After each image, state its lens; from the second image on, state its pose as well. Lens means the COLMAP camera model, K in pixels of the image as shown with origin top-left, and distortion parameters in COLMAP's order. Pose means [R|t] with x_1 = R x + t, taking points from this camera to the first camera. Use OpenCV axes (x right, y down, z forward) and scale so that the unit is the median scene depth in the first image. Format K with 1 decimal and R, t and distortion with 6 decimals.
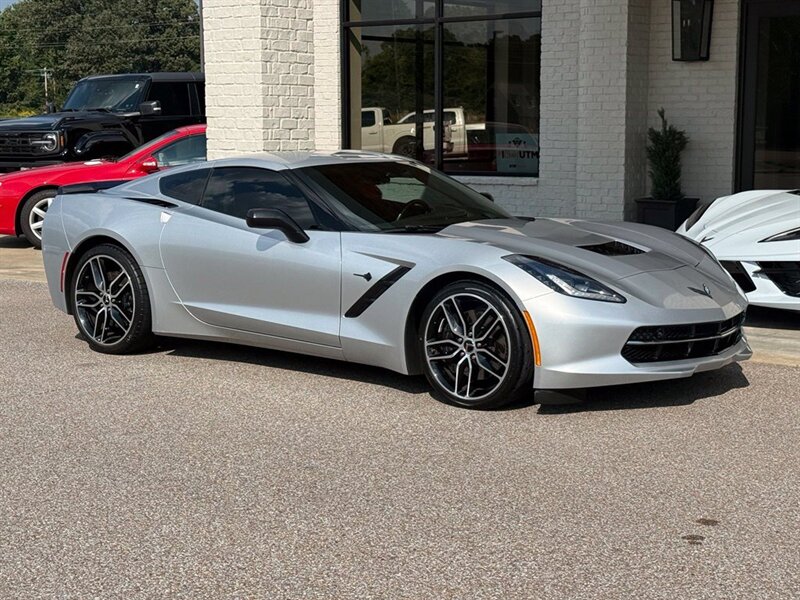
lens RADIAL K [[1454.7, 0, 410.6], [0, 1454.7, 305.5], [0, 0, 1]] dist [0.138917, 0.000000]
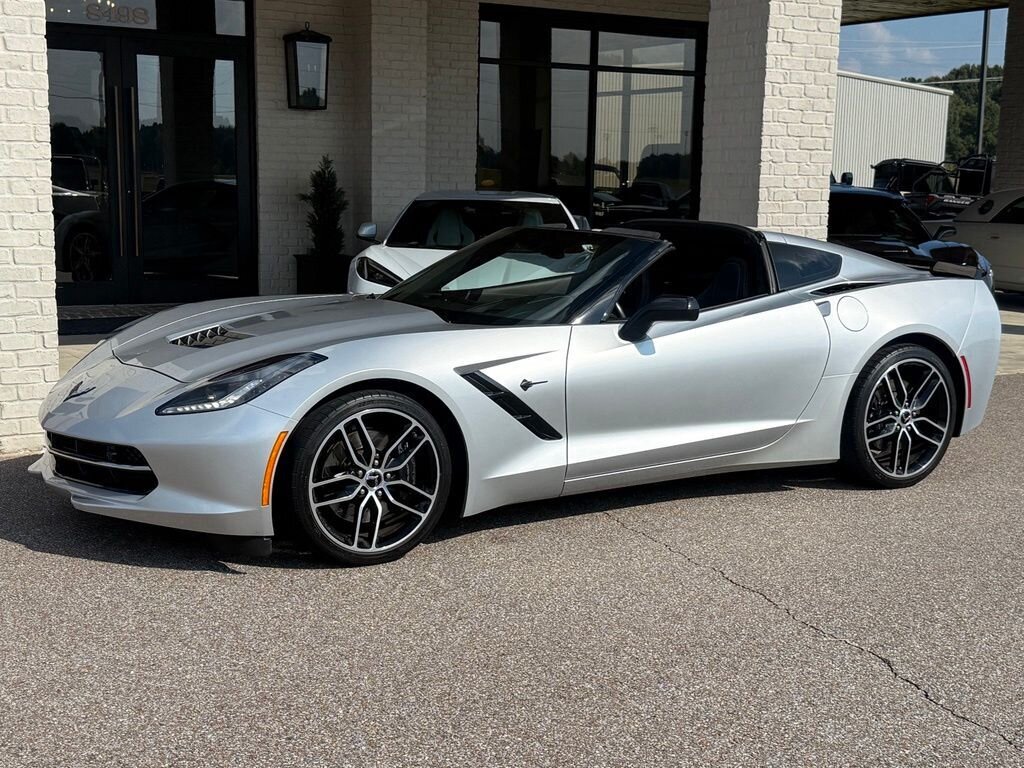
lens RADIAL K [[1426.0, 0, 512.4], [0, 1426.0, 395.4], [0, 0, 1]] dist [0.122017, 0.000000]
pose [[0.350583, -0.135653, 0.926655, -0.633685], [0.101890, 0.989106, 0.106247, -0.073134], [-0.930973, 0.057168, 0.360585, 0.585198]]
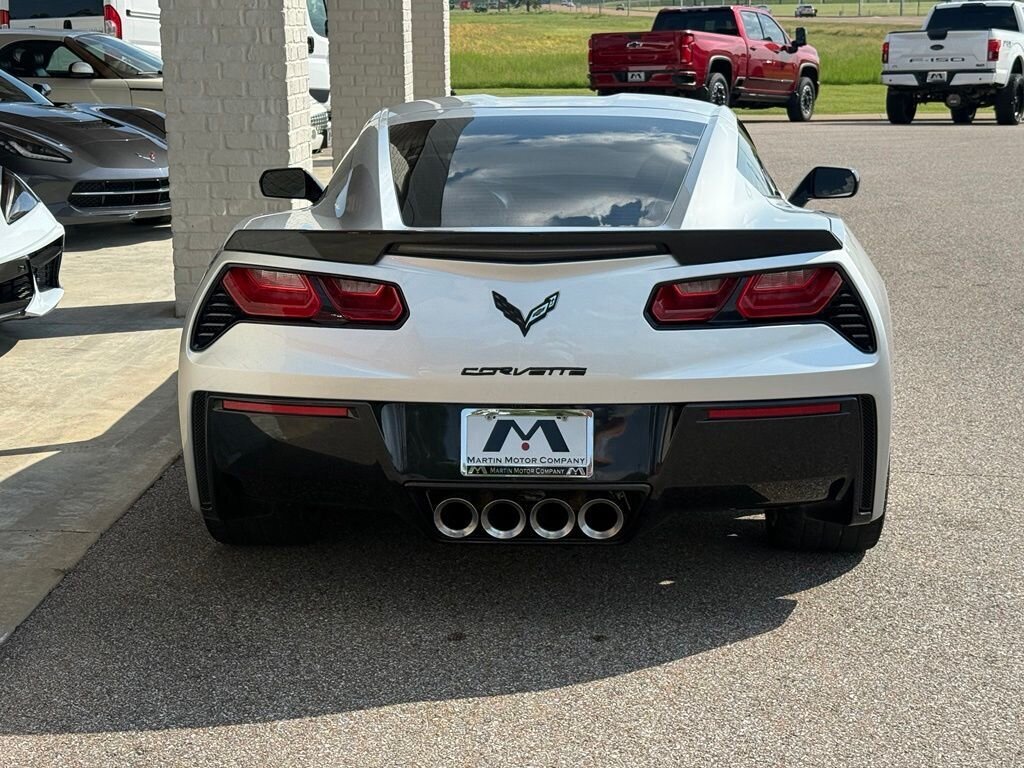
lens RADIAL K [[1698.1, 0, 515.9], [0, 1698.1, 385.2], [0, 0, 1]] dist [0.140630, 0.000000]
pose [[-0.585785, -0.166349, 0.793211, -0.459888], [0.114435, 0.951928, 0.284145, -0.148663], [-0.802347, 0.257219, -0.538589, 1.108935]]
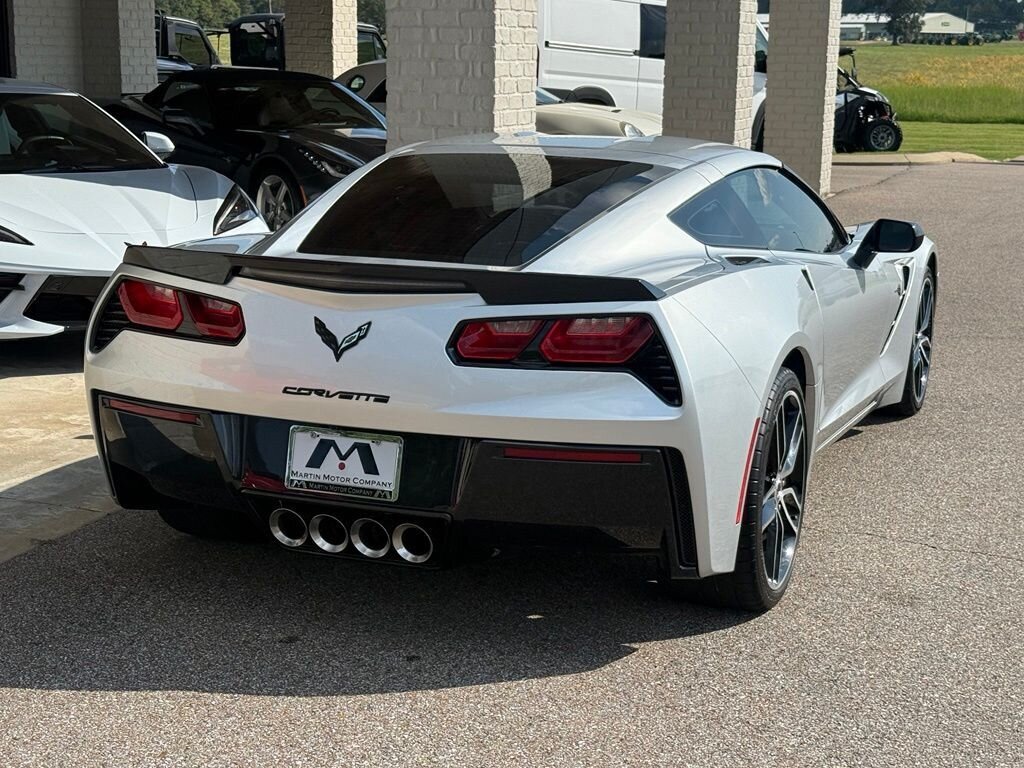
lens RADIAL K [[1698.1, 0, 504.1], [0, 1698.1, 399.3], [0, 0, 1]] dist [0.140630, 0.000000]
pose [[-0.302321, -0.198453, 0.932319, -0.540433], [0.110925, 0.964117, 0.241192, -0.135439], [-0.946730, 0.176335, -0.269460, 0.980308]]
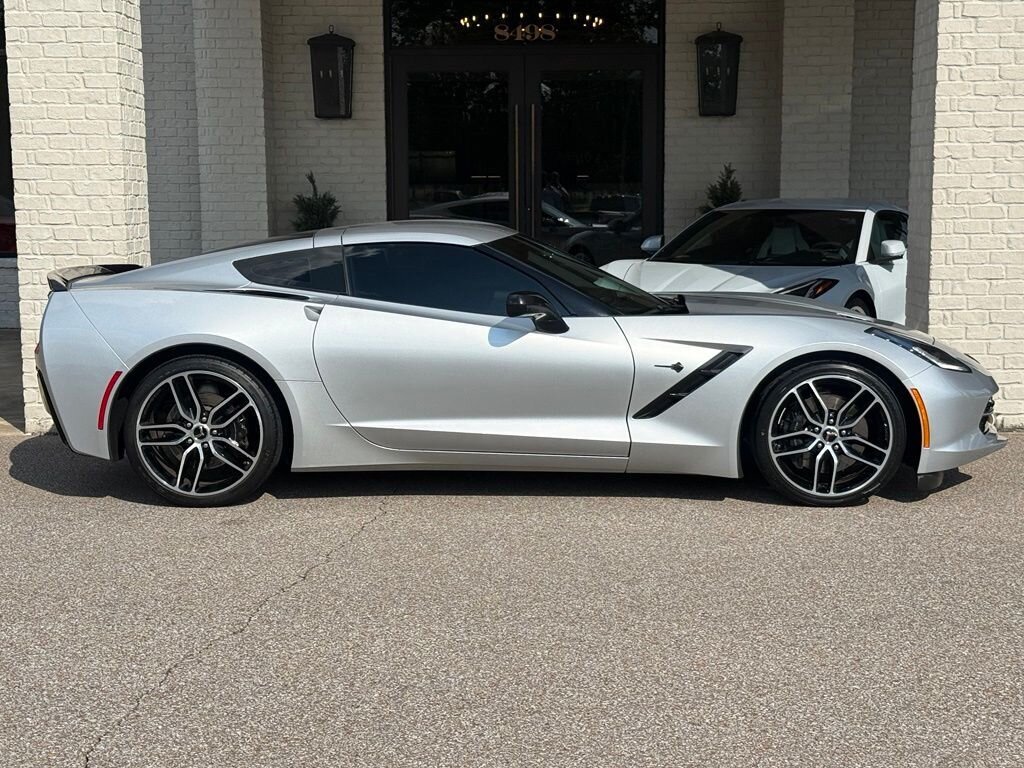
lens RADIAL K [[1698.1, 0, 515.0], [0, 1698.1, 395.7], [0, 0, 1]] dist [0.140630, 0.000000]
pose [[0.796851, -0.078054, 0.599113, -0.471357], [0.082230, 0.996404, 0.020443, -0.021238], [-0.598554, 0.032975, 0.800403, 0.188268]]
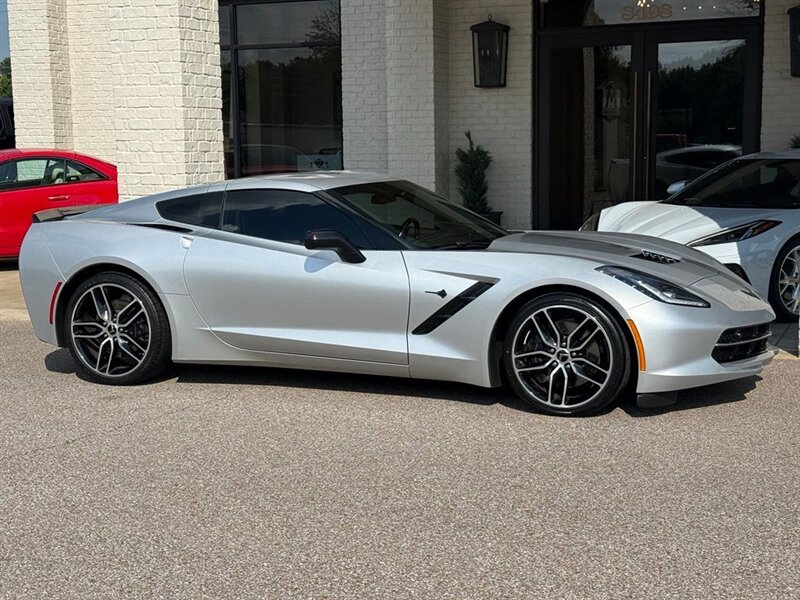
lens RADIAL K [[1326.6, 0, 404.7], [0, 1326.6, 311.4], [0, 0, 1]] dist [0.140630, 0.000000]
pose [[0.960809, -0.046517, 0.273279, -0.211228], [0.046947, 0.998885, 0.004967, -0.009048], [-0.273205, 0.008058, 0.961922, 0.078245]]
